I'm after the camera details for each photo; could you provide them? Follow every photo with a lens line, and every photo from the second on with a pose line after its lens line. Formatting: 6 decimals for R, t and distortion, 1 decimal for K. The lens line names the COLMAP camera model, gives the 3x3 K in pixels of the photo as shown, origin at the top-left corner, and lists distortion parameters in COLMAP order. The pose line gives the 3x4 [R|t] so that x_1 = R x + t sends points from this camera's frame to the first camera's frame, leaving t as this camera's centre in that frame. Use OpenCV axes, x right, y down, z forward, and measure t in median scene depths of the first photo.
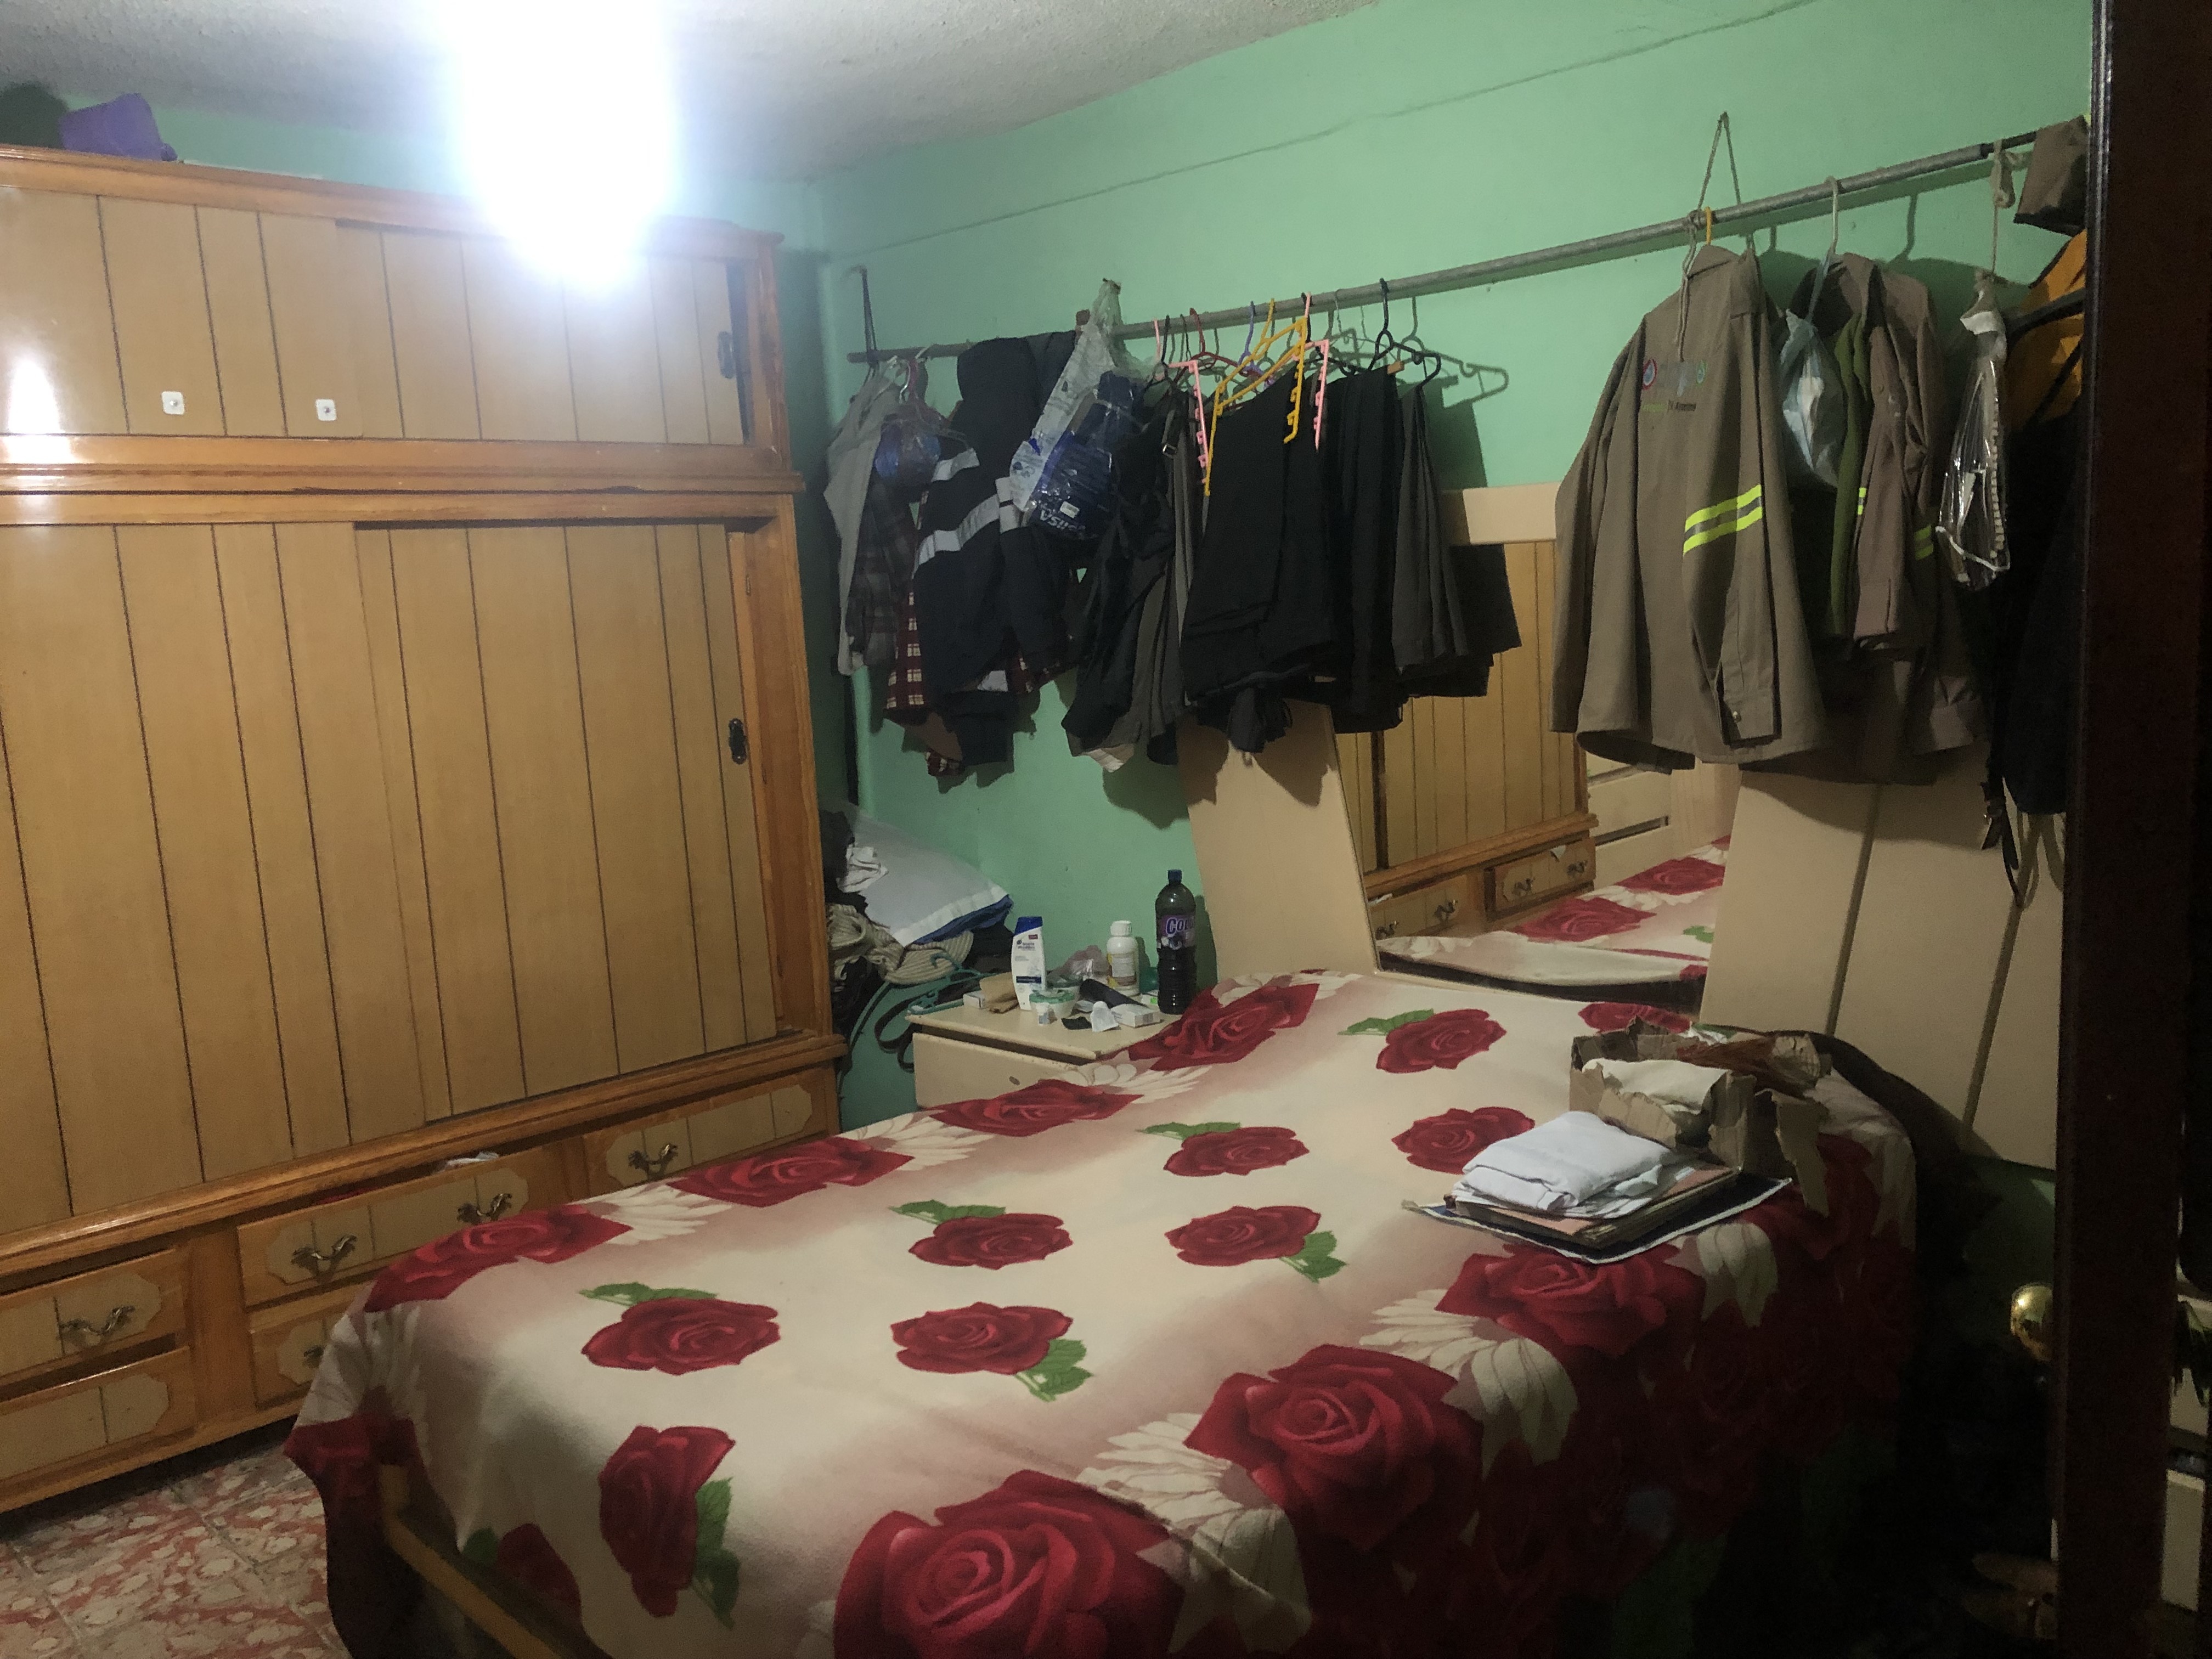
lens RADIAL K [[1789.8, 0, 1108.3], [0, 1789.8, 841.0], [0, 0, 1]] dist [0.058306, -0.081967]
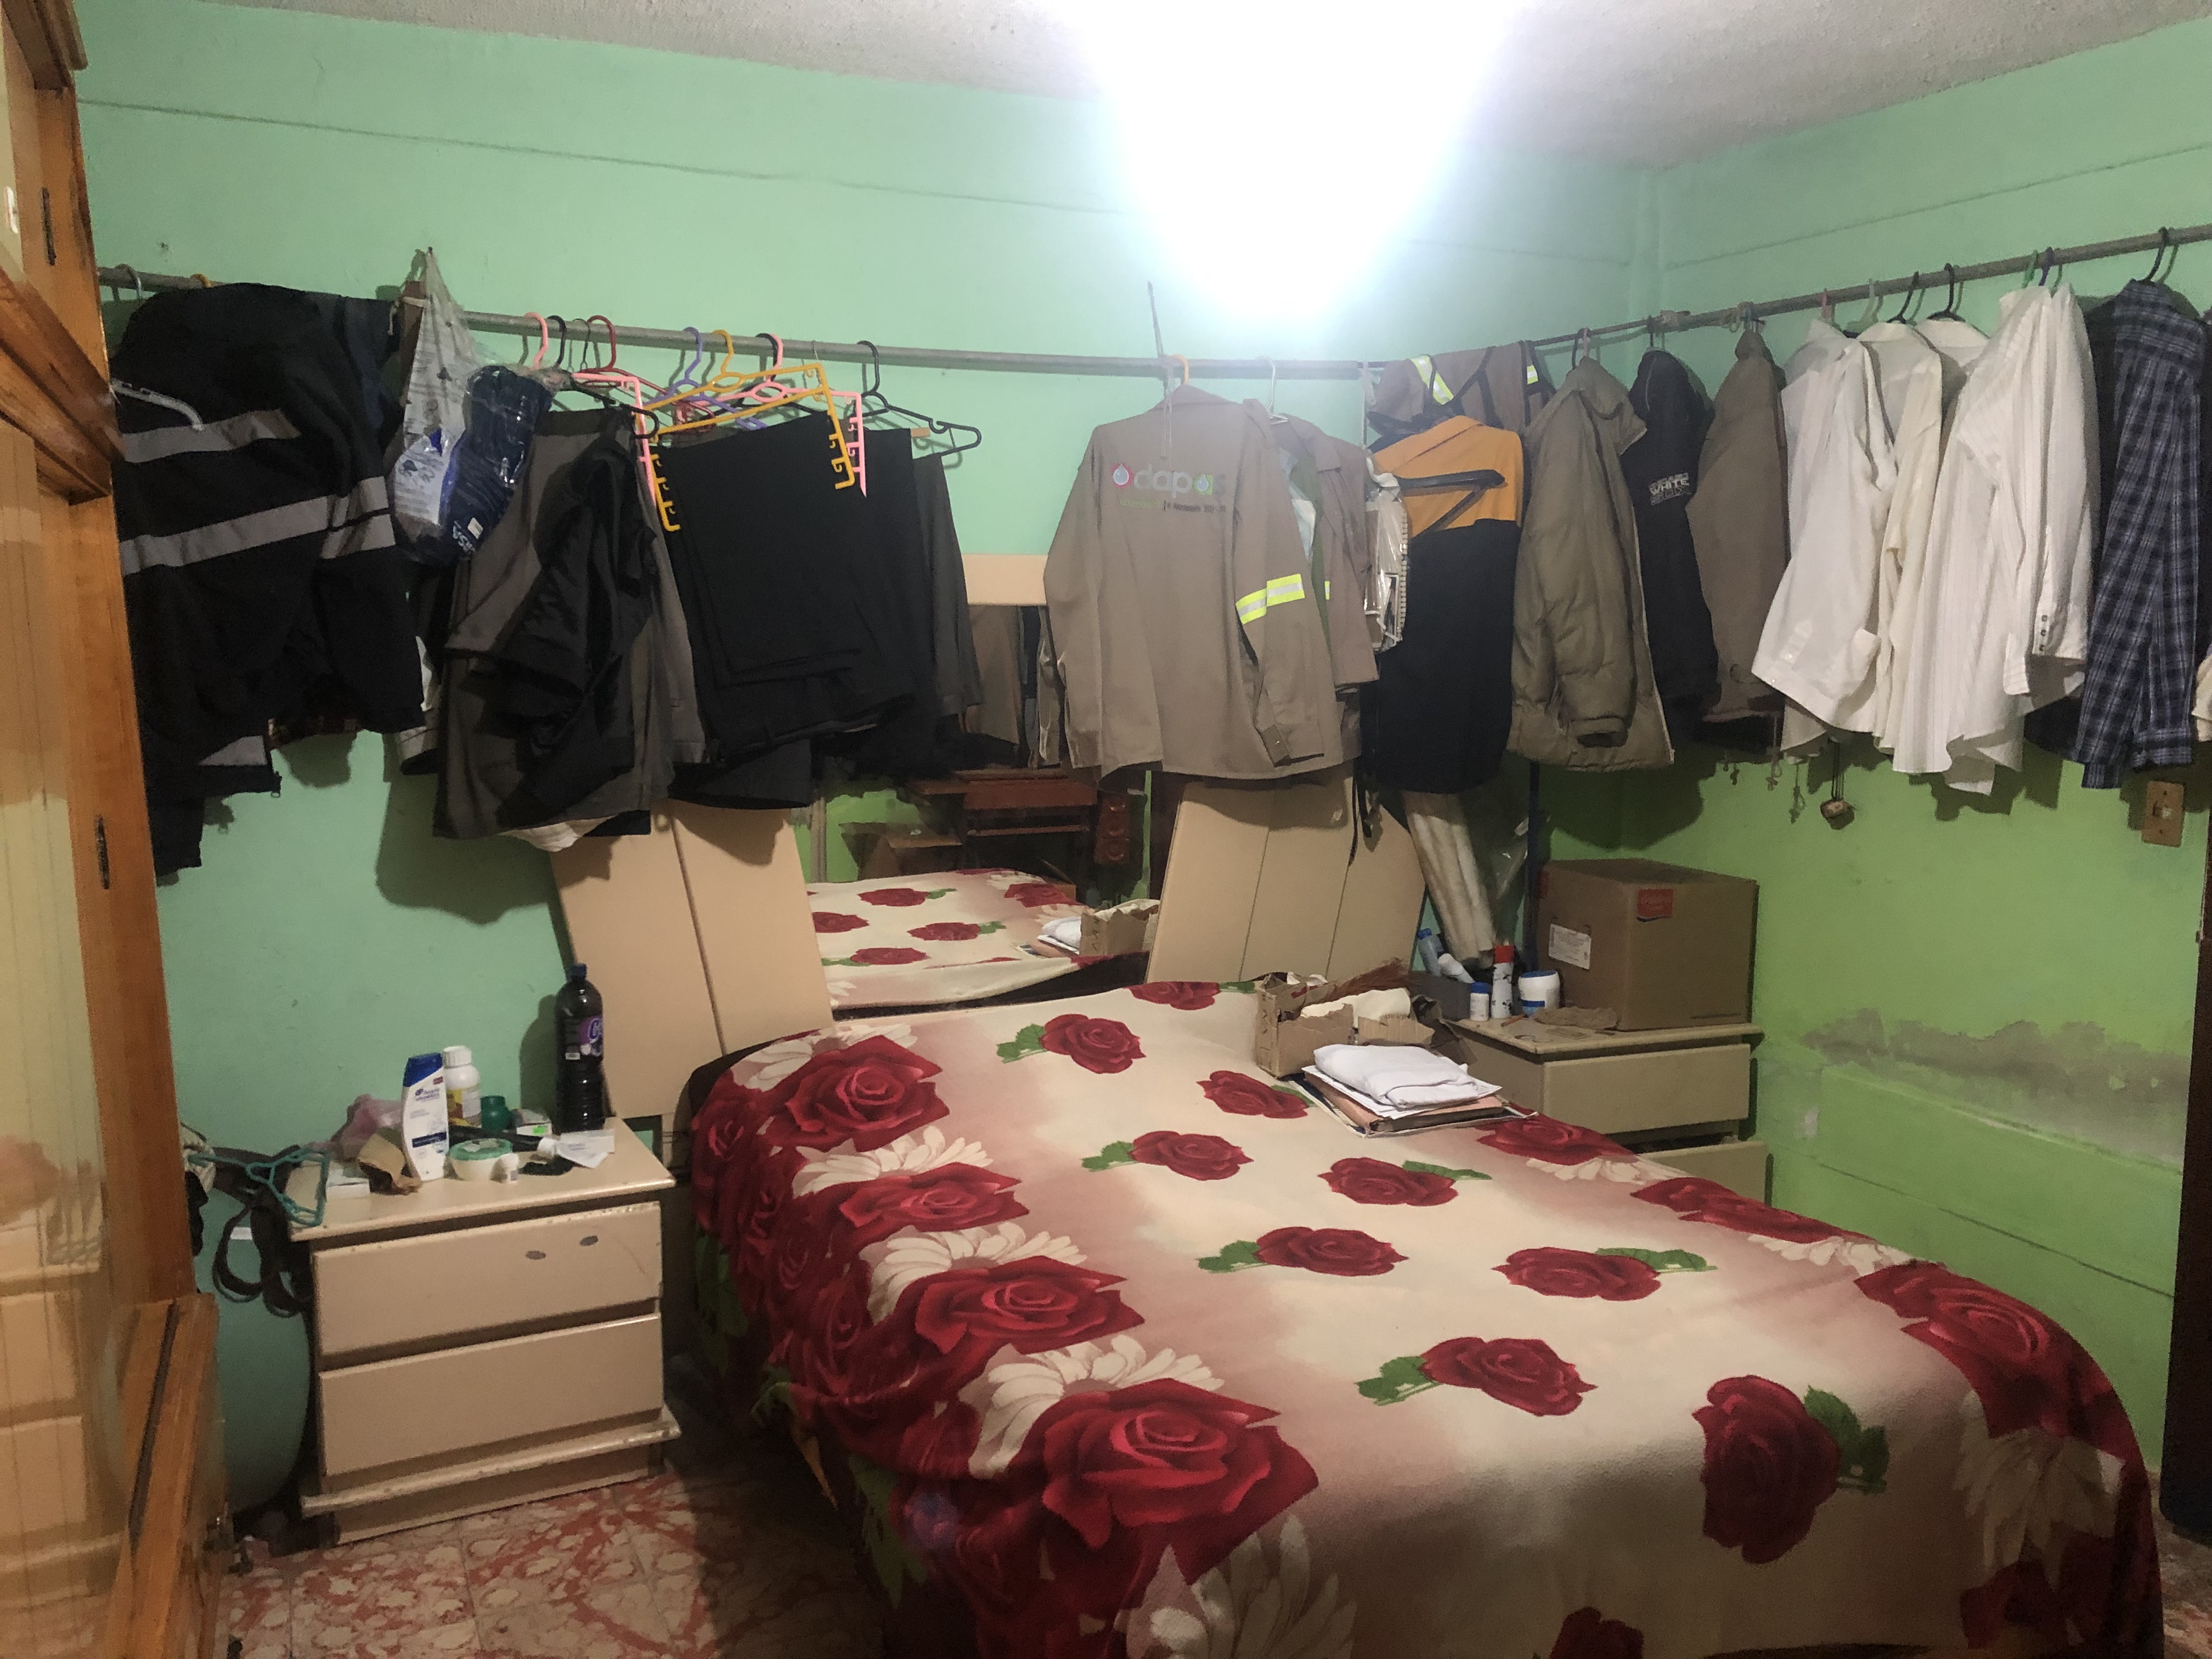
lens RADIAL K [[1789.8, 0, 1104.6], [0, 1789.8, 819.8], [0, 0, 1]] dist [0.058306, -0.081967]
pose [[0.337175, -0.056115, 0.939768, -0.897634], [0.121842, 0.992428, 0.015545, -0.045795], [-0.933524, 0.109262, 0.341460, 0.629774]]
